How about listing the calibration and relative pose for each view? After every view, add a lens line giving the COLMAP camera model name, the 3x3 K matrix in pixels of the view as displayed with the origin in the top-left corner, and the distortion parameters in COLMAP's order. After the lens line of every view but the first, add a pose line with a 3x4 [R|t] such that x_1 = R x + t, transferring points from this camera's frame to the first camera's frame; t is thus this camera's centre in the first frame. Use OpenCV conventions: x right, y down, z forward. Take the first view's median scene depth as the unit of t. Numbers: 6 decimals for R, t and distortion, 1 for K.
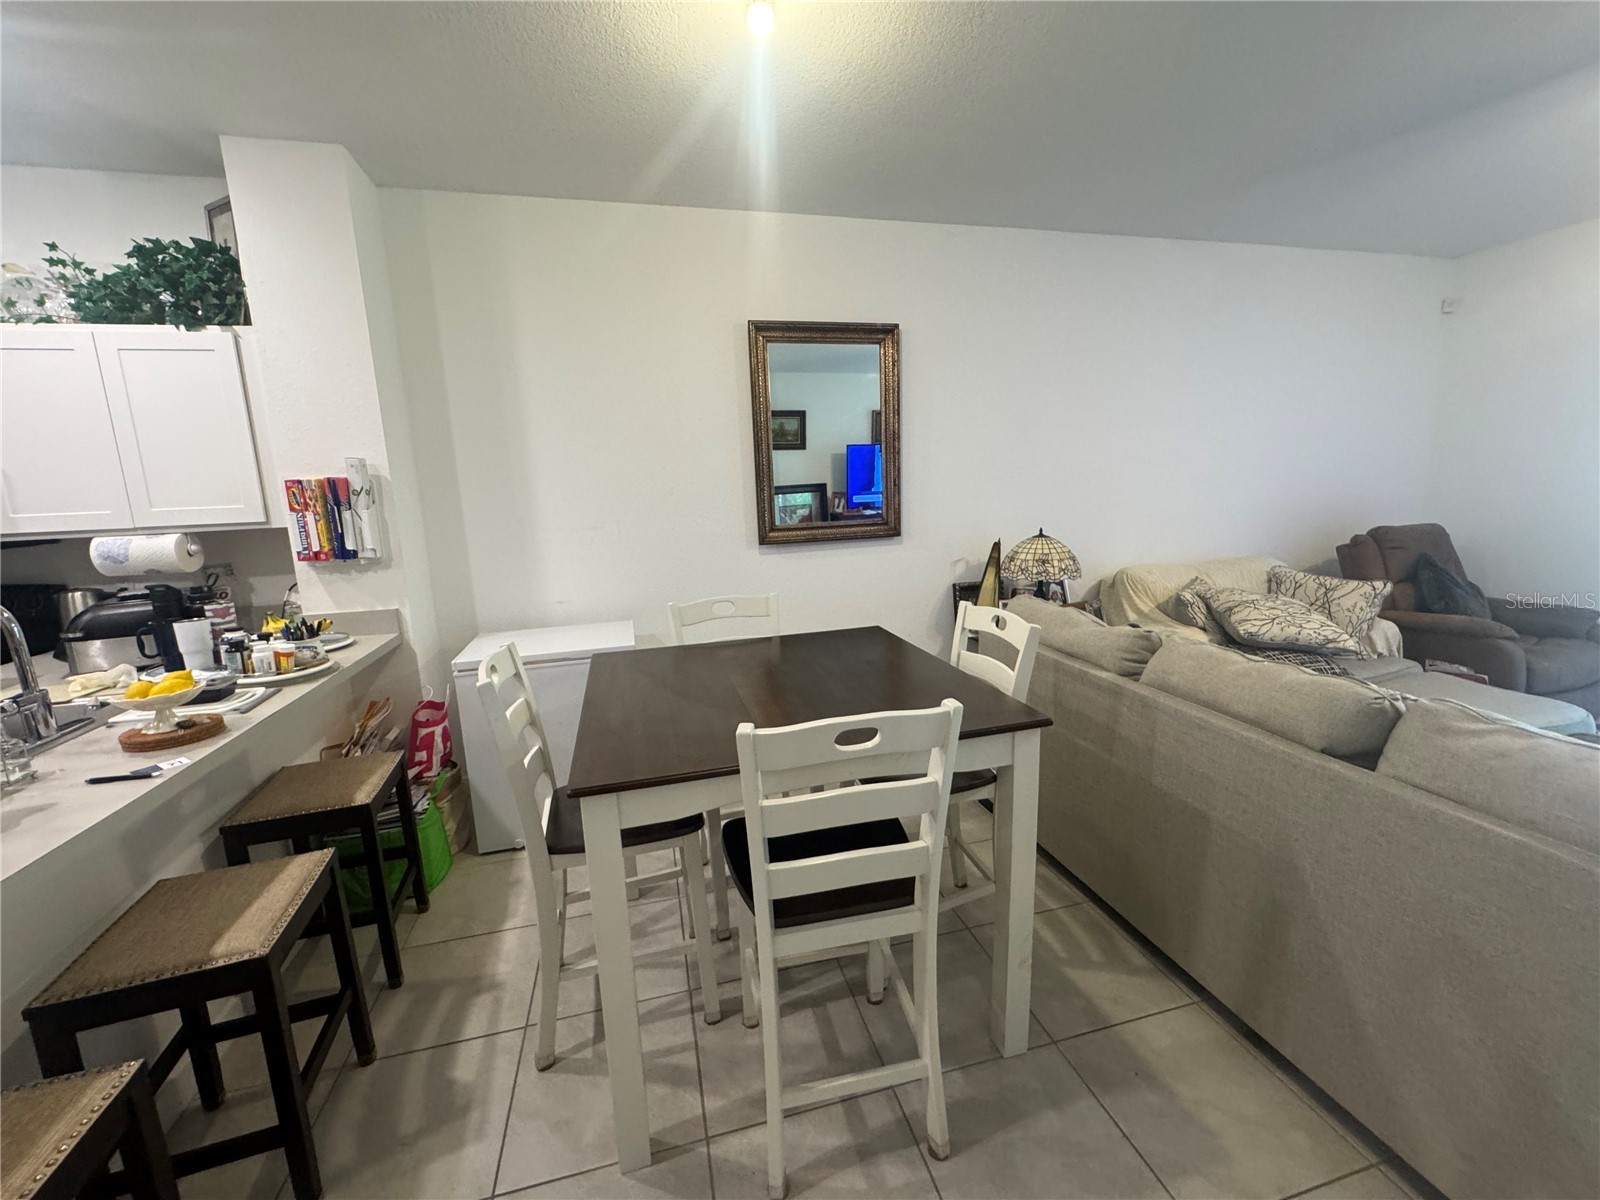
lens RADIAL K [[640.6, 0, 800.0], [0, 640.6, 600.0], [0, 0, 1]] dist [-0.001452, -0.000719]
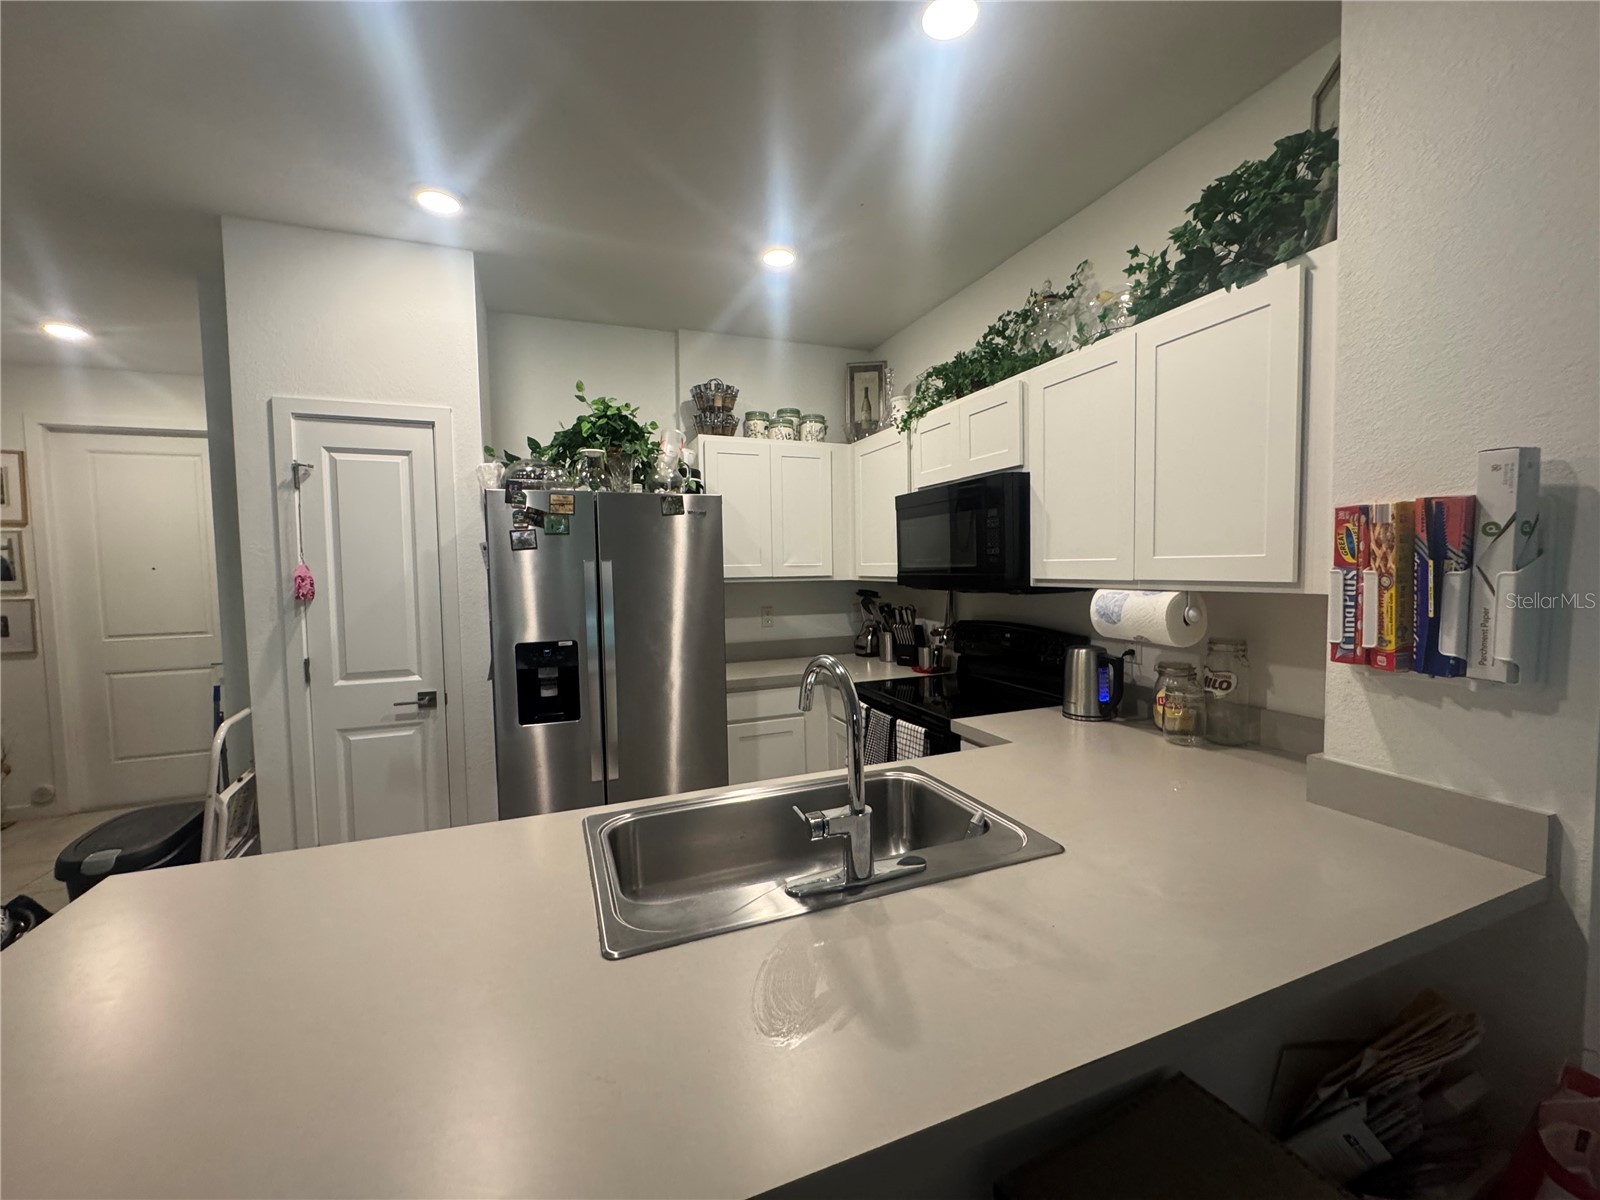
lens RADIAL K [[640.6, 0, 800.0], [0, 640.6, 600.0], [0, 0, 1]] dist [-0.001452, -0.000719]
pose [[0.128180, 0.088767, -0.987770, -0.325699], [-0.159655, 0.984843, 0.067786, -0.075935], [0.978816, 0.149013, 0.140409, 0.492037]]
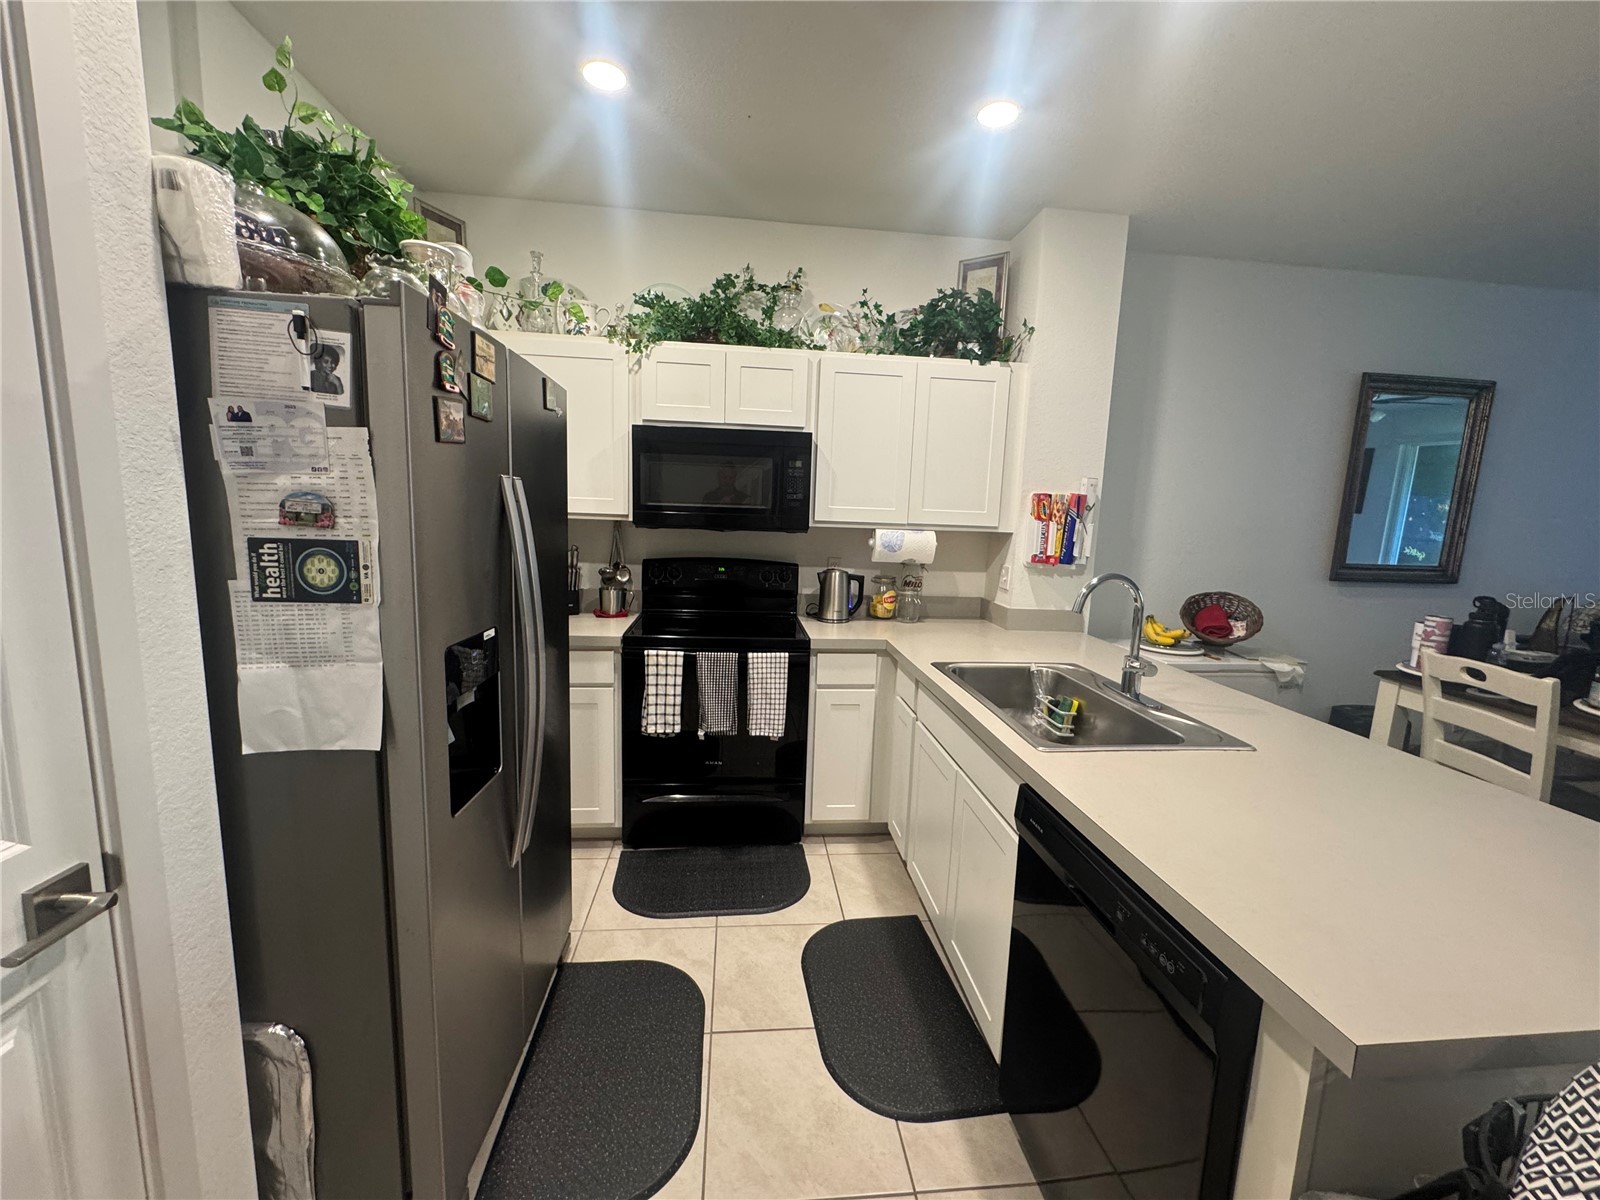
lens RADIAL K [[640.6, 0, 800.0], [0, 640.6, 600.0], [0, 0, 1]] dist [-0.001452, -0.000719]
pose [[0.987646, 0.092527, -0.126472, -1.050563], [-0.096368, 0.995042, -0.024587, 0.077690], [0.123570, 0.036471, 0.991665, -0.212083]]
